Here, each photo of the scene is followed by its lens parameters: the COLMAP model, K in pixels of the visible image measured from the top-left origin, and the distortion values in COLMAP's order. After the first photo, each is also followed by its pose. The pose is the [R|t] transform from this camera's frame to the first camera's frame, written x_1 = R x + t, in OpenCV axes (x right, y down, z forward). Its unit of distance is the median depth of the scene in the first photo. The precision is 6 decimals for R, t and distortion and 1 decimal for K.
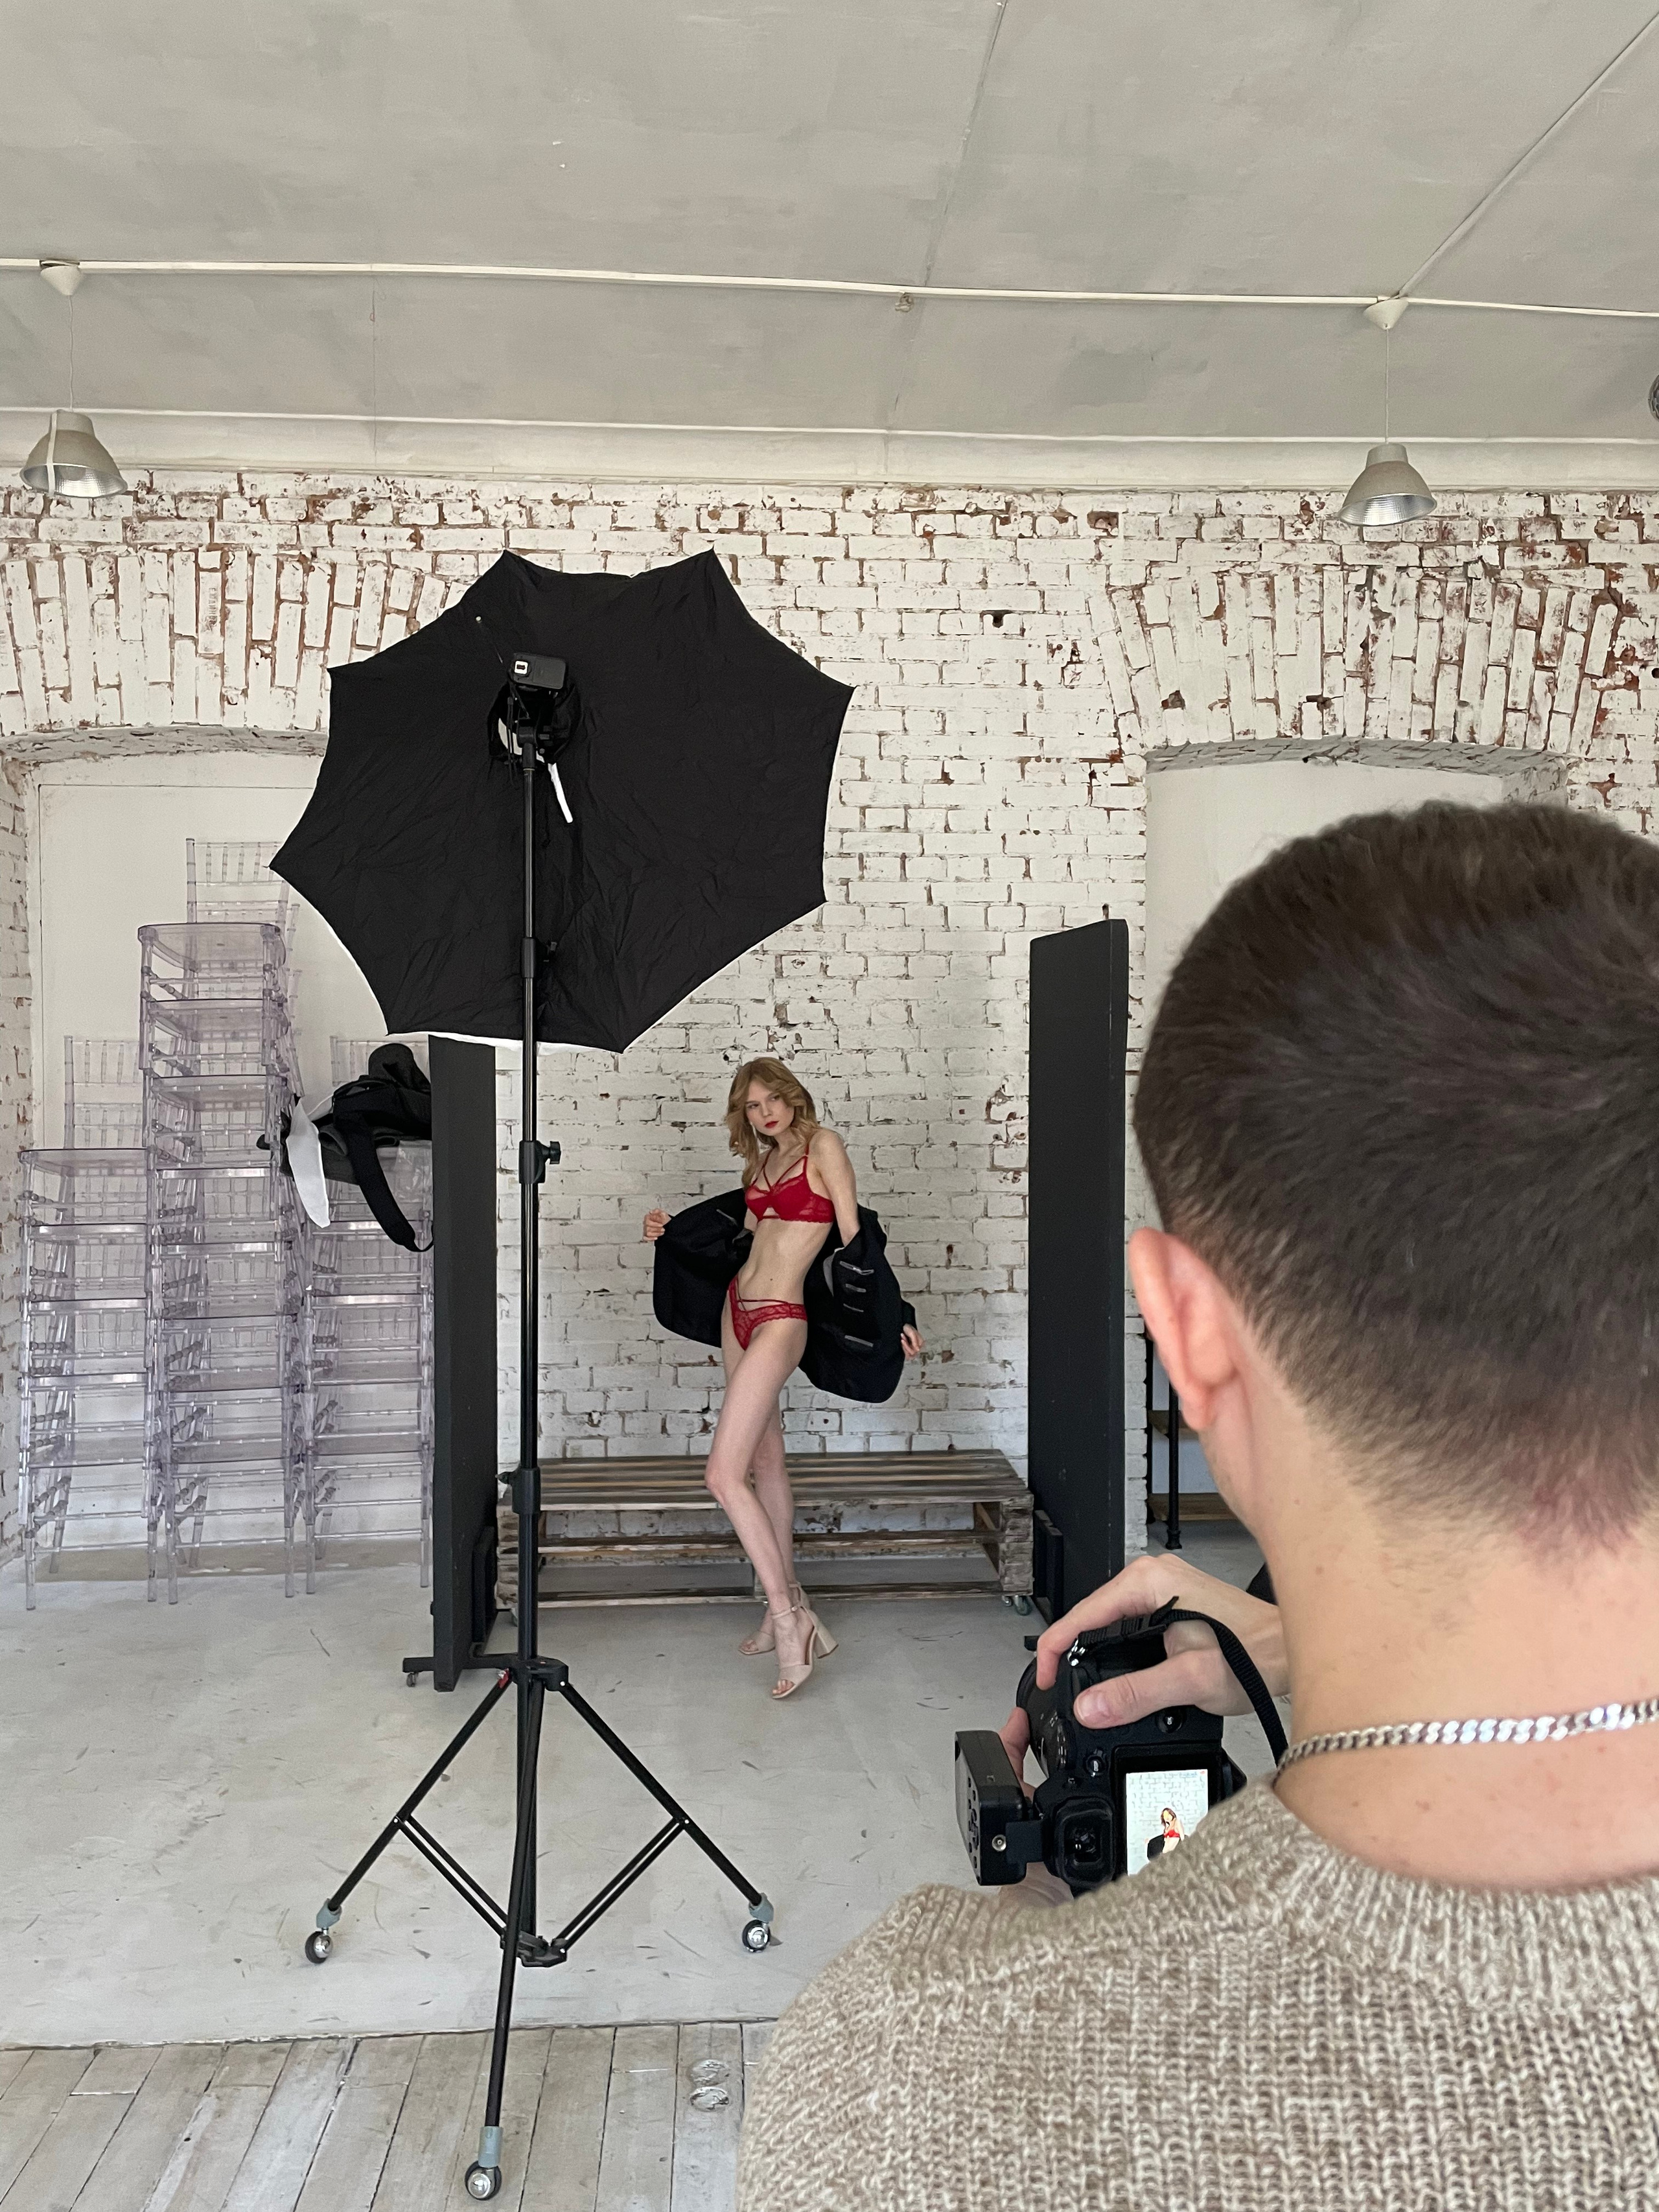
lens RADIAL K [[1665.9, 0, 839.1], [0, 1665.9, 1104.0], [0, 0, 1]] dist [0.091297, -0.120831]
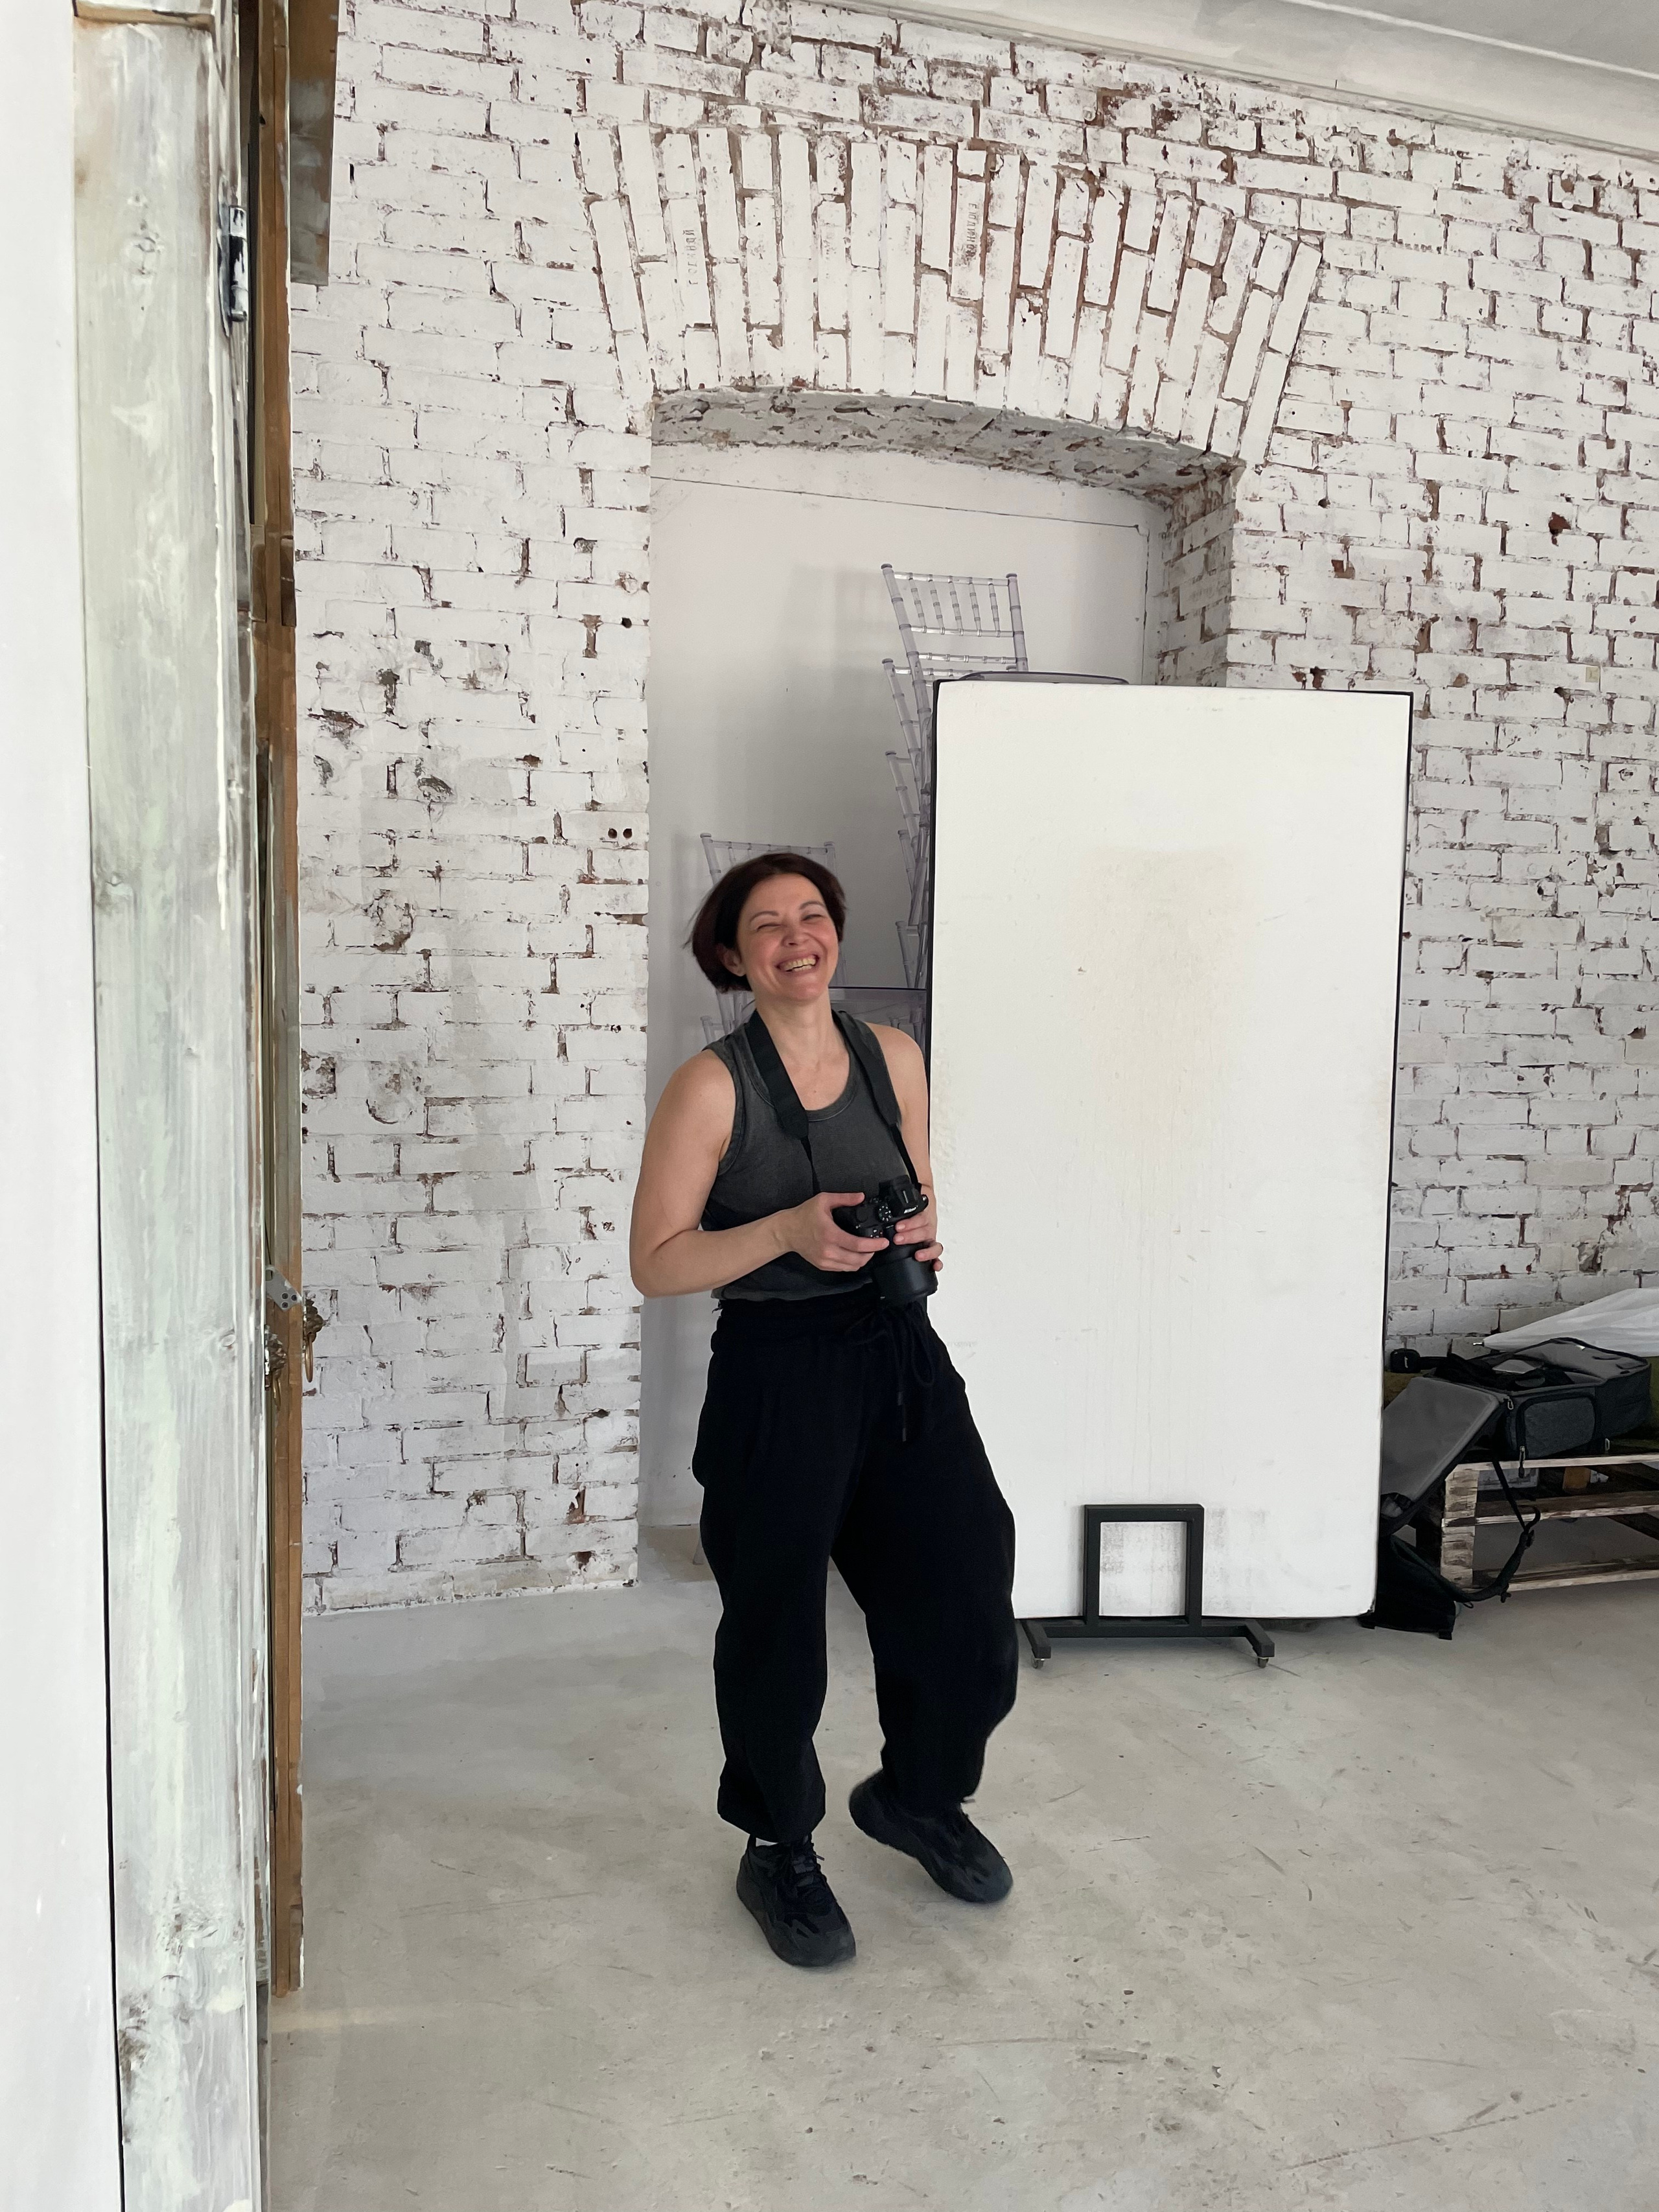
lens RADIAL K [[1663.6, 0, 814.9], [0, 1663.6, 1084.0], [0, 0, 1]] dist [0.089421, -0.116795]
pose [[0.975734, 0.009580, 0.218748, -0.586620], [-0.022191, 0.998225, 0.055265, 0.027396], [-0.217830, -0.058778, 0.974215, 0.297433]]
